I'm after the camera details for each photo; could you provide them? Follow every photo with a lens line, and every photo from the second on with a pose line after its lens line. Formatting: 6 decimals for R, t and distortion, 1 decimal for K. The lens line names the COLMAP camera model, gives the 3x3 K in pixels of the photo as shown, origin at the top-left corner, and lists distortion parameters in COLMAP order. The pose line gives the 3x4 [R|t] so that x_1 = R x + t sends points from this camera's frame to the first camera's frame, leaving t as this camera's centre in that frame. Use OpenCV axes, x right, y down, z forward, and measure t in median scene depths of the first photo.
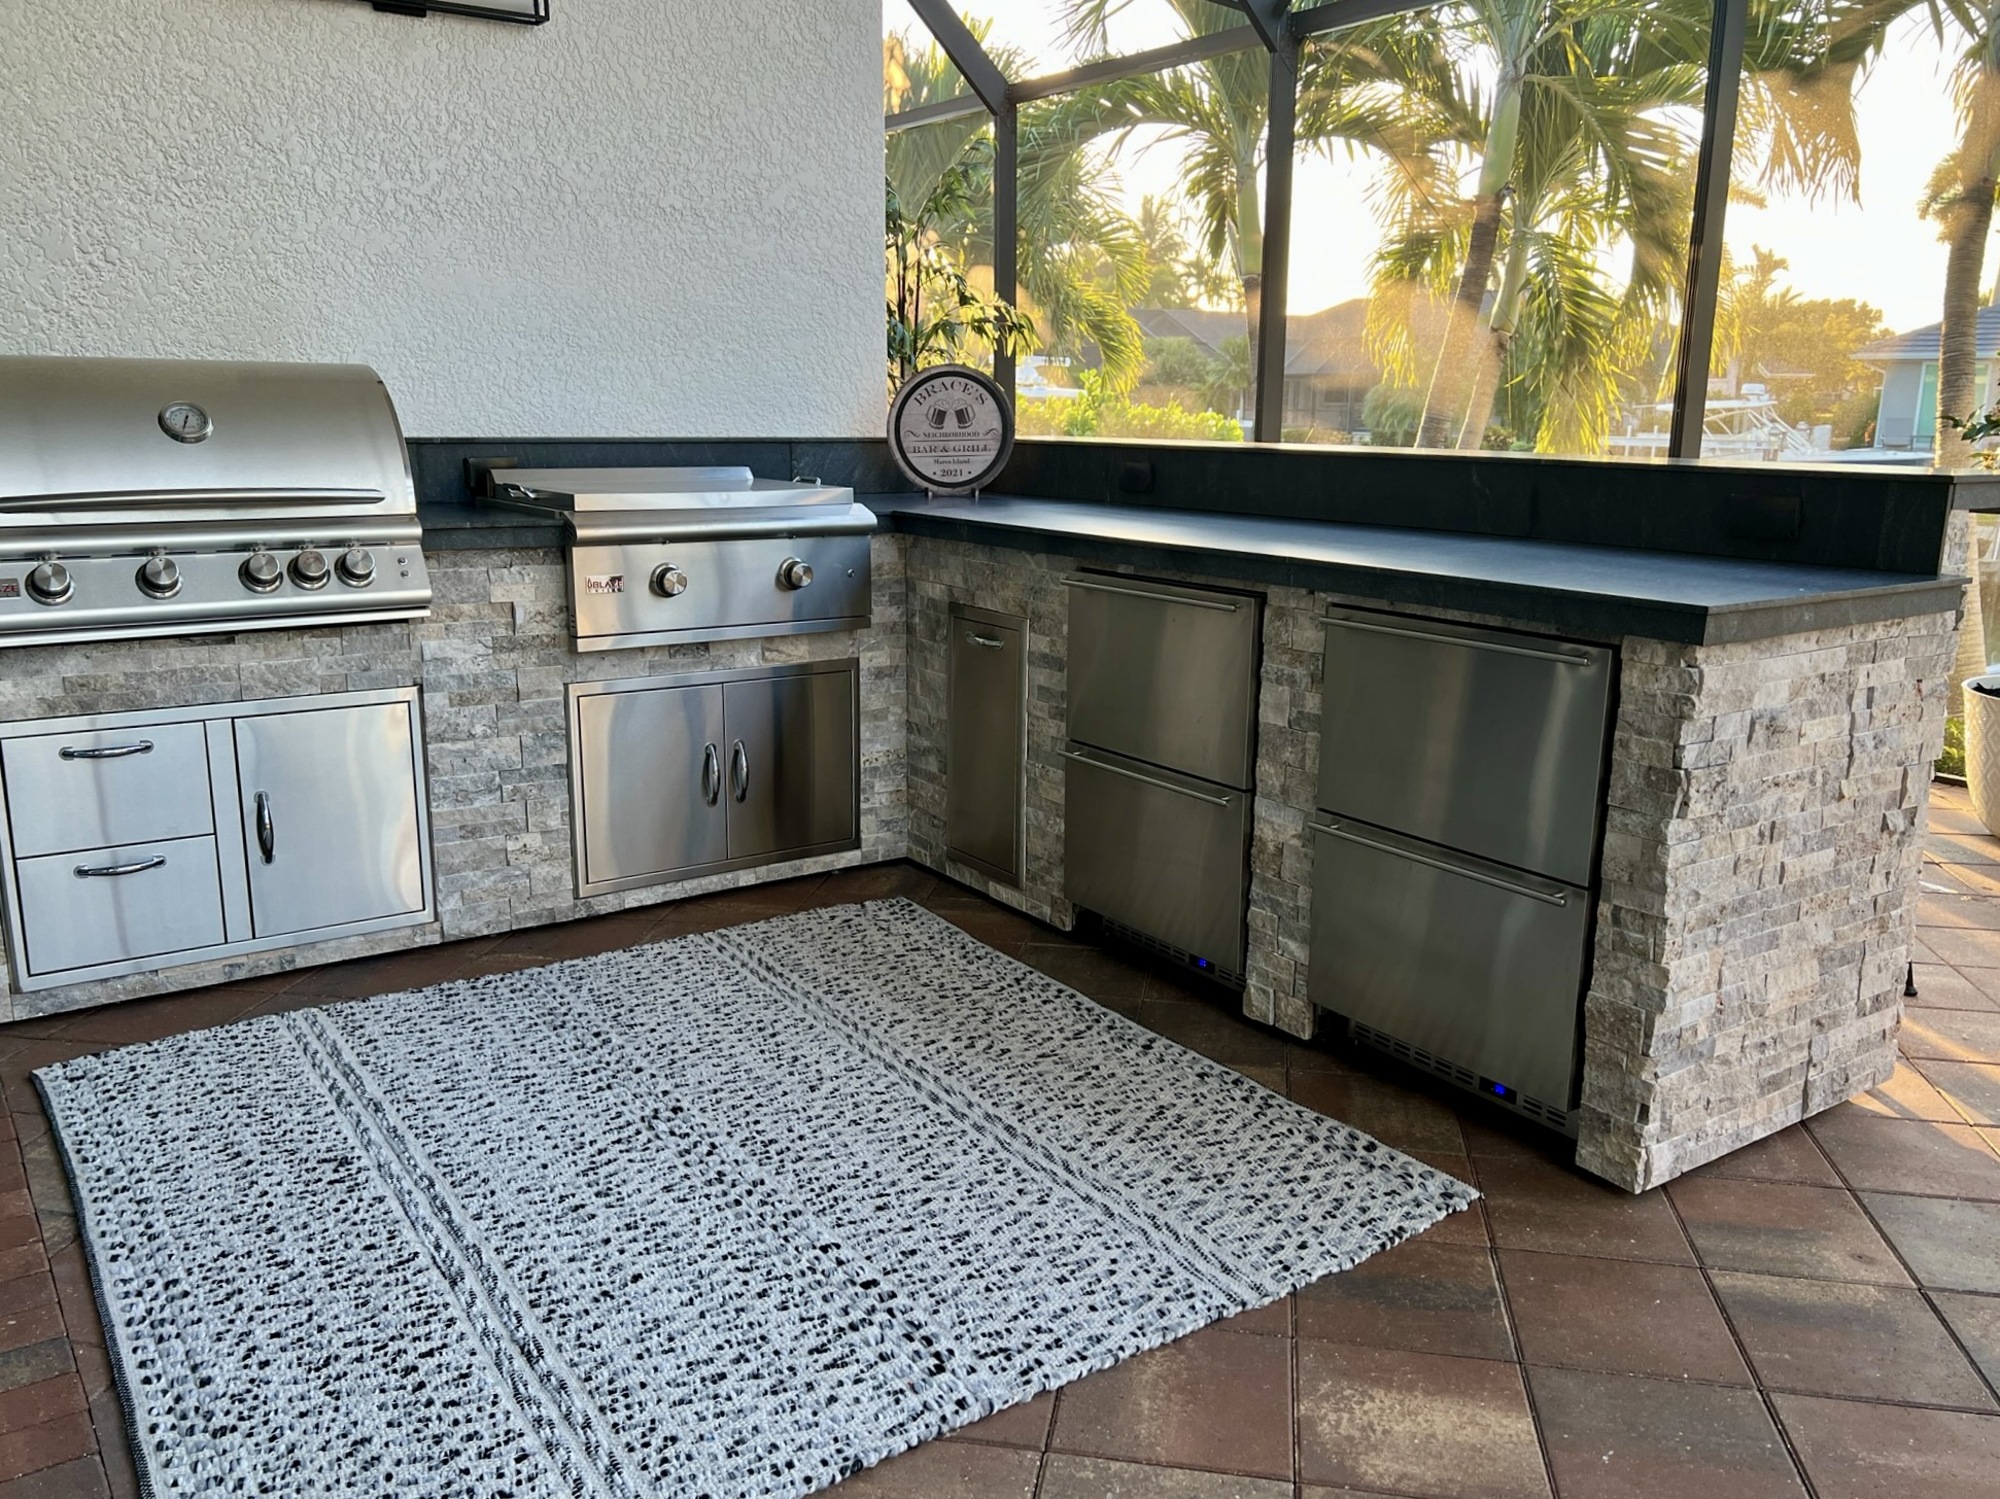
lens RADIAL K [[1523.5, 0, 1004.4], [0, 1523.5, 756.6], [0, 0, 1]] dist [0.052082, -0.054154]
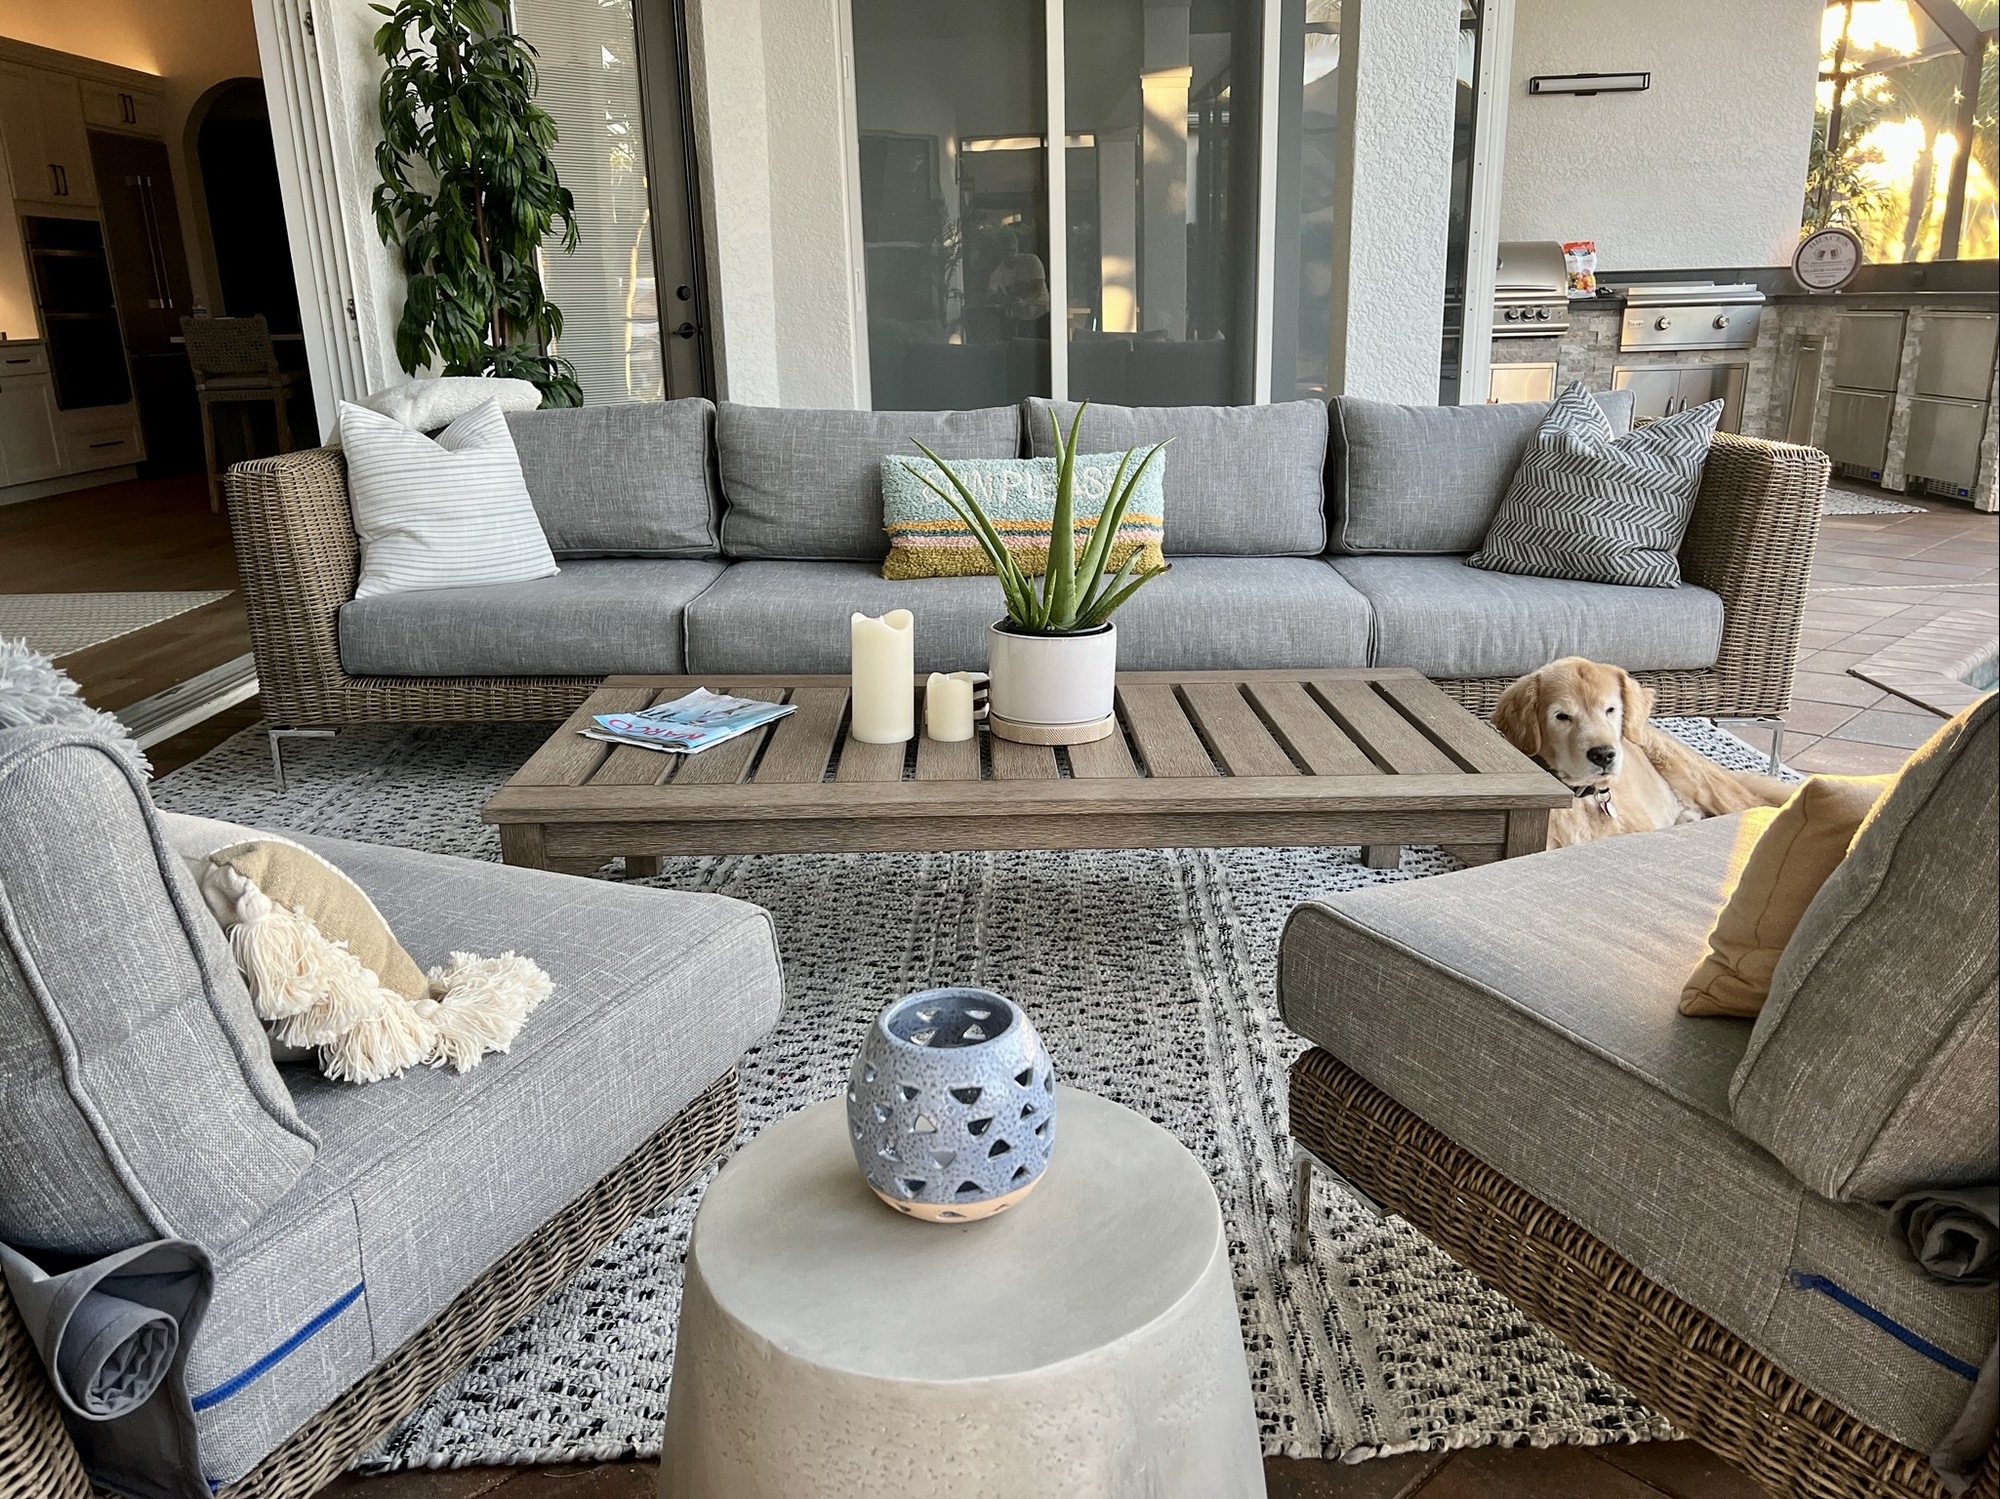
lens RADIAL K [[1523.5, 0, 989.7], [0, 1523.5, 753.1], [0, 0, 1]] dist [0.052082, -0.054154]
pose [[0.801844, 0.144386, -0.579826, 0.407116], [-0.111315, 0.989475, 0.092457, 0.420457], [0.587073, -0.009593, 0.809477, -1.502714]]
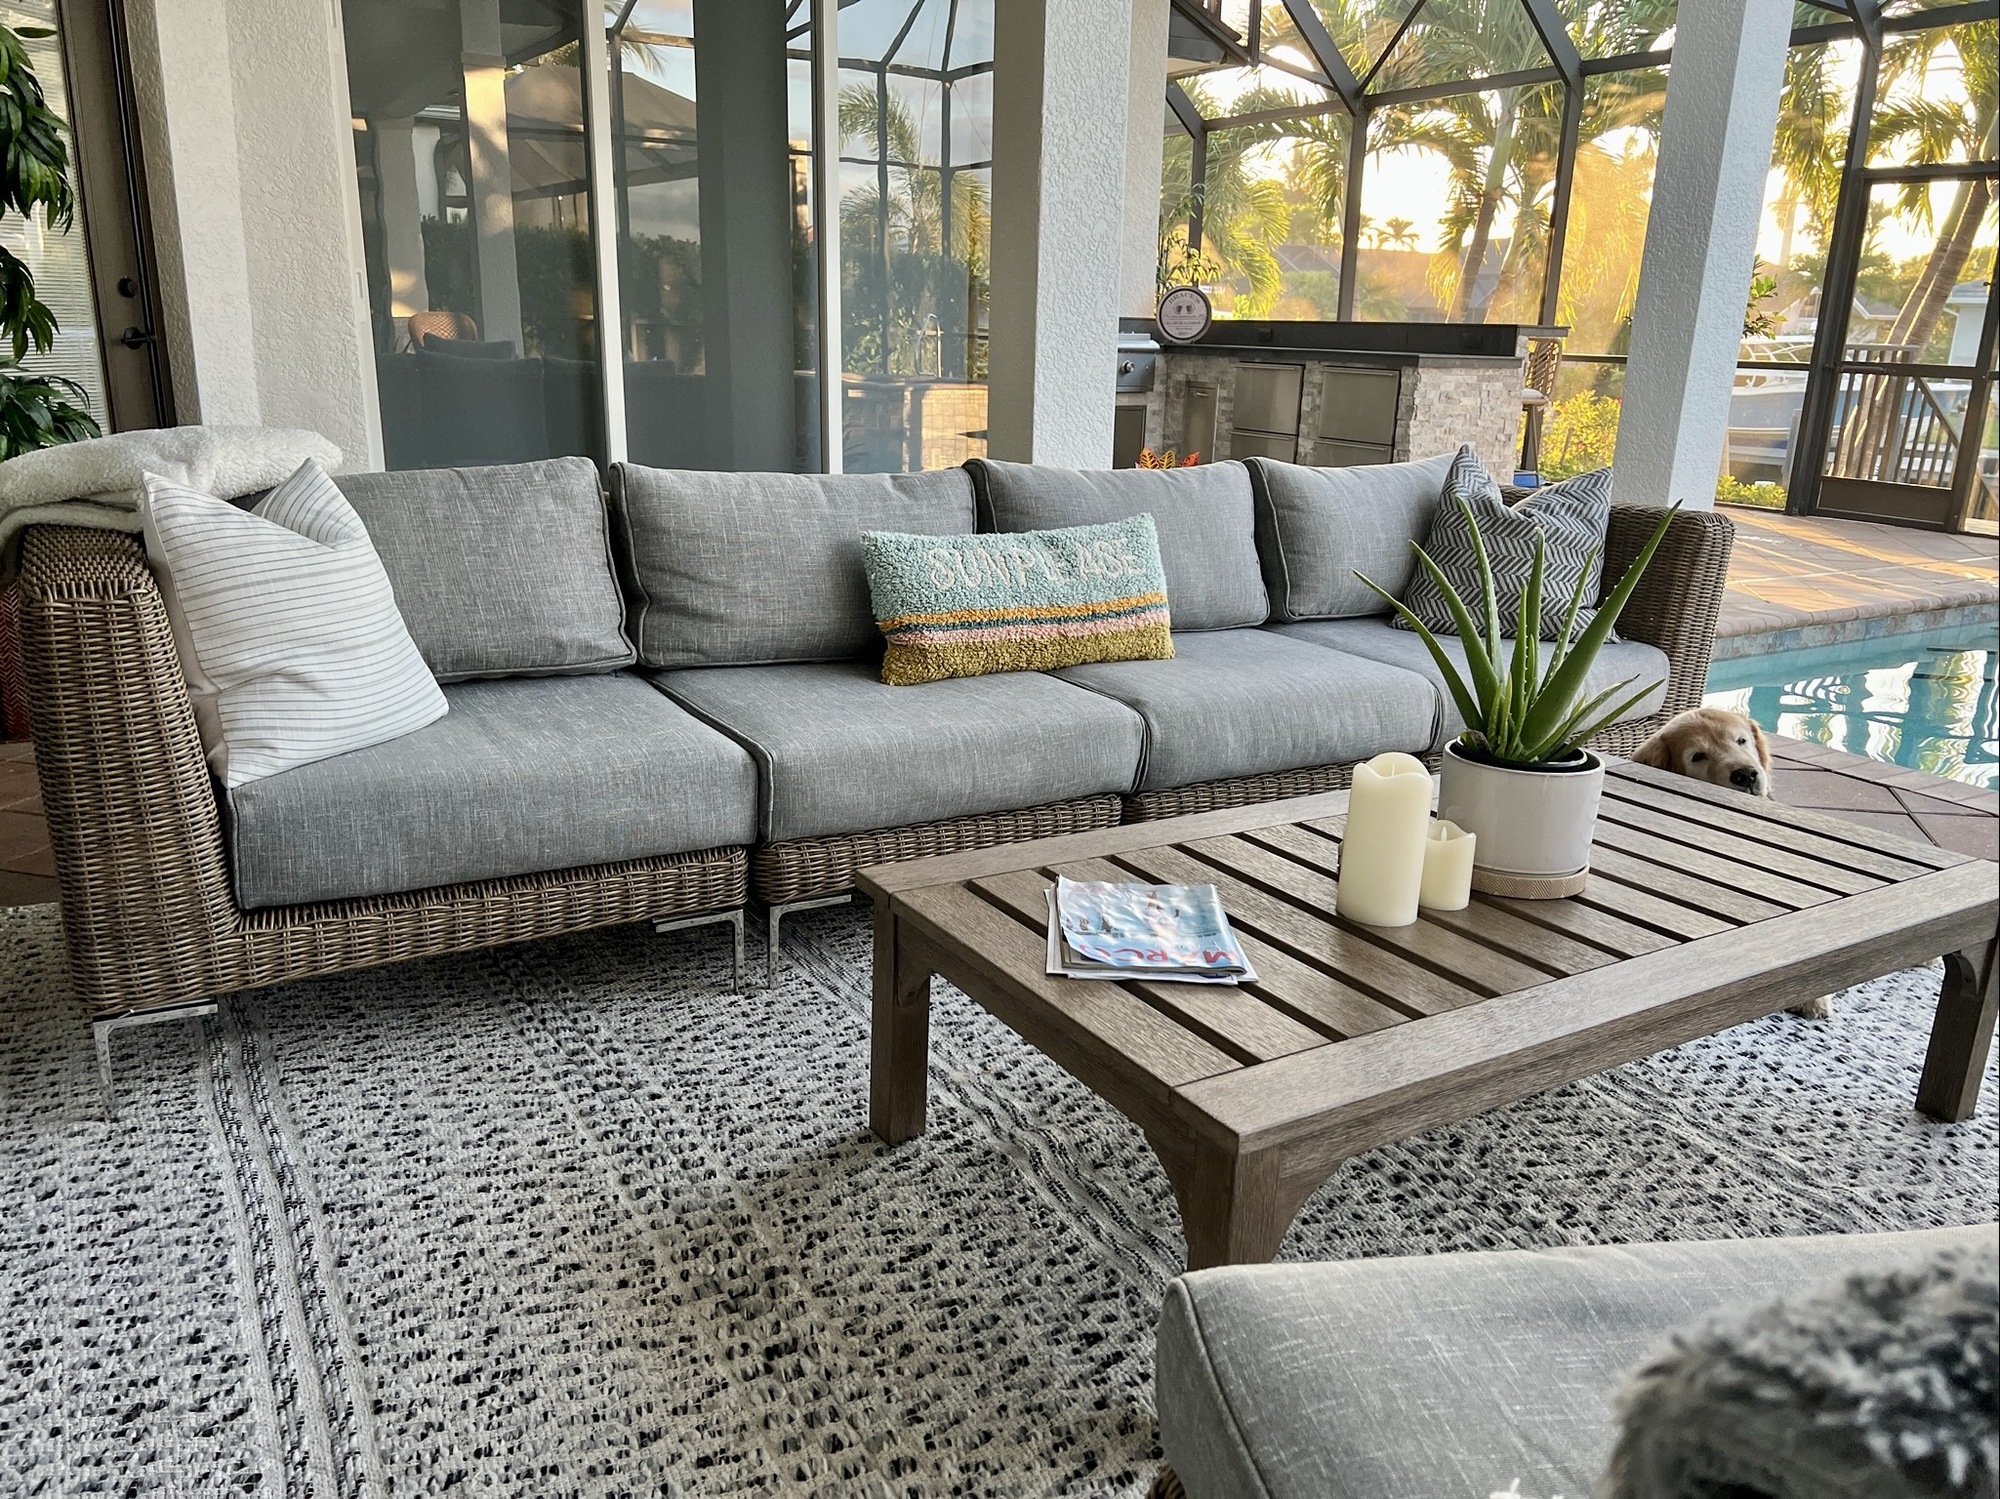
lens RADIAL K [[1523.5, 0, 993.8], [0, 1523.5, 758.9], [0, 0, 1]] dist [0.052082, -0.054154]
pose [[0.995282, 0.044715, -0.086102, -0.104257], [-0.040822, 0.998086, 0.046459, 0.406970], [0.088014, -0.042725, 0.995203, -1.528934]]
